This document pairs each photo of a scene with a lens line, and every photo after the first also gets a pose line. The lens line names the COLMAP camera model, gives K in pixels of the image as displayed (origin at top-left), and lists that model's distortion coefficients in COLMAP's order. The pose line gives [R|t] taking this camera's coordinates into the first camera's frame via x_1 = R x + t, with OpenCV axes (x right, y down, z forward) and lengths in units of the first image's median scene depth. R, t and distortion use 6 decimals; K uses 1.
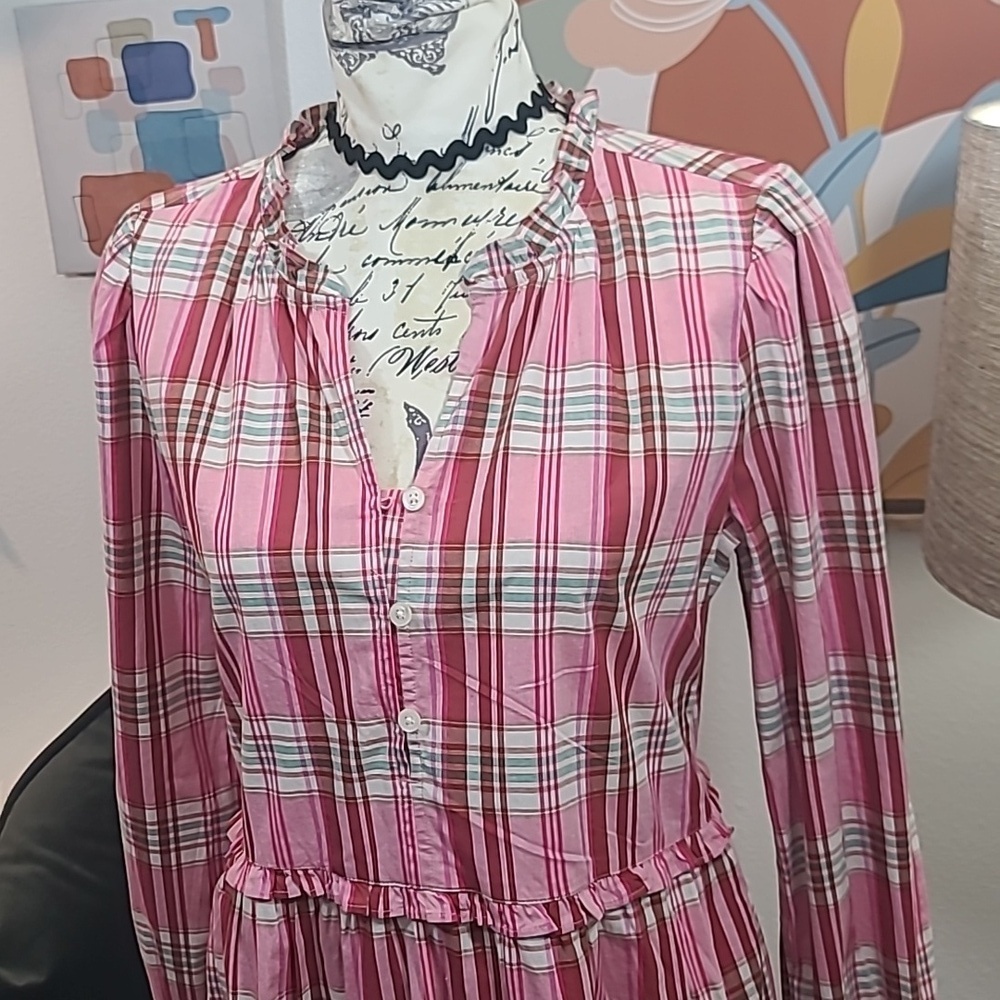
lens RADIAL K [[1403.5, 0, 500.0], [0, 1403.5, 500.0], [0, 0, 1]] dist [-0.019512, -0.110891]
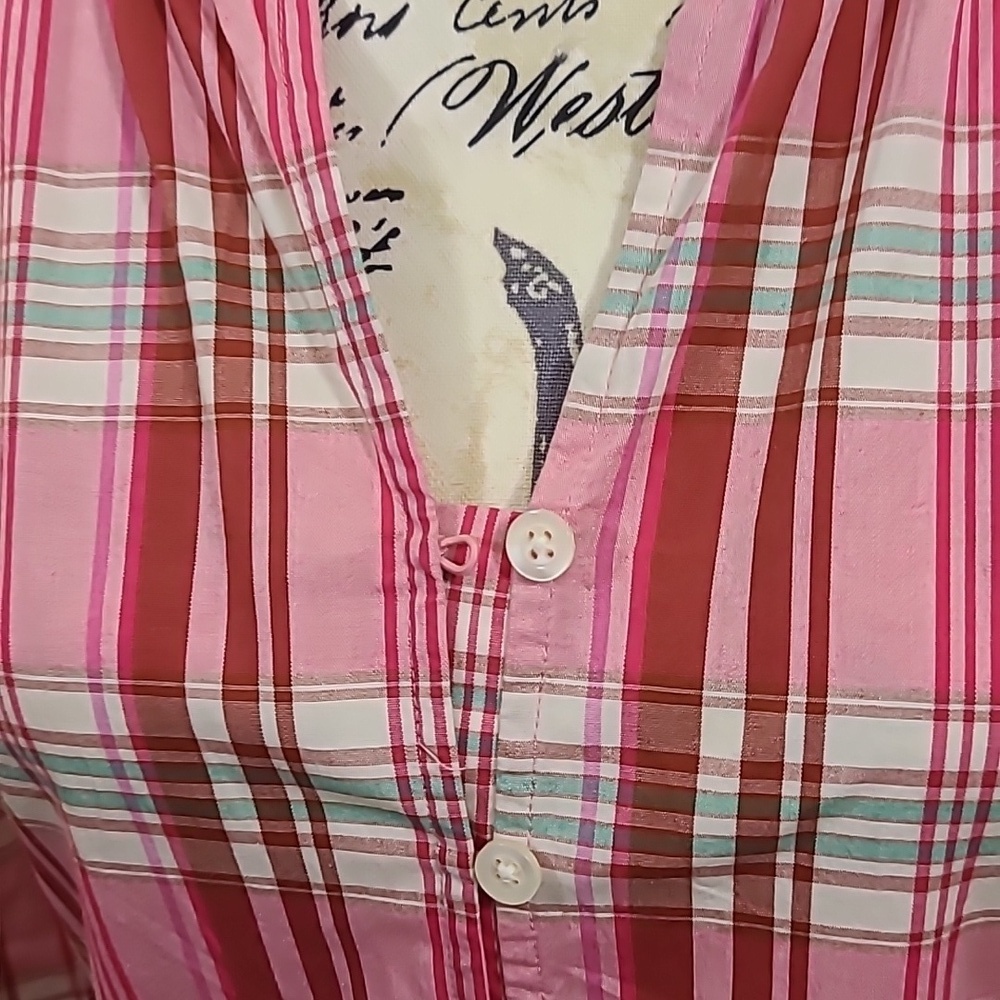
lens RADIAL K [[1675.7, 0, 500.0], [0, 1675.7, 500.0], [0, 0, 1]] dist [0.023430, -0.093105]
pose [[0.999756, -0.019224, -0.010907, -0.065527], [0.021061, 0.978291, 0.206163, -0.091507], [0.006707, -0.206342, 0.978457, 0.605787]]
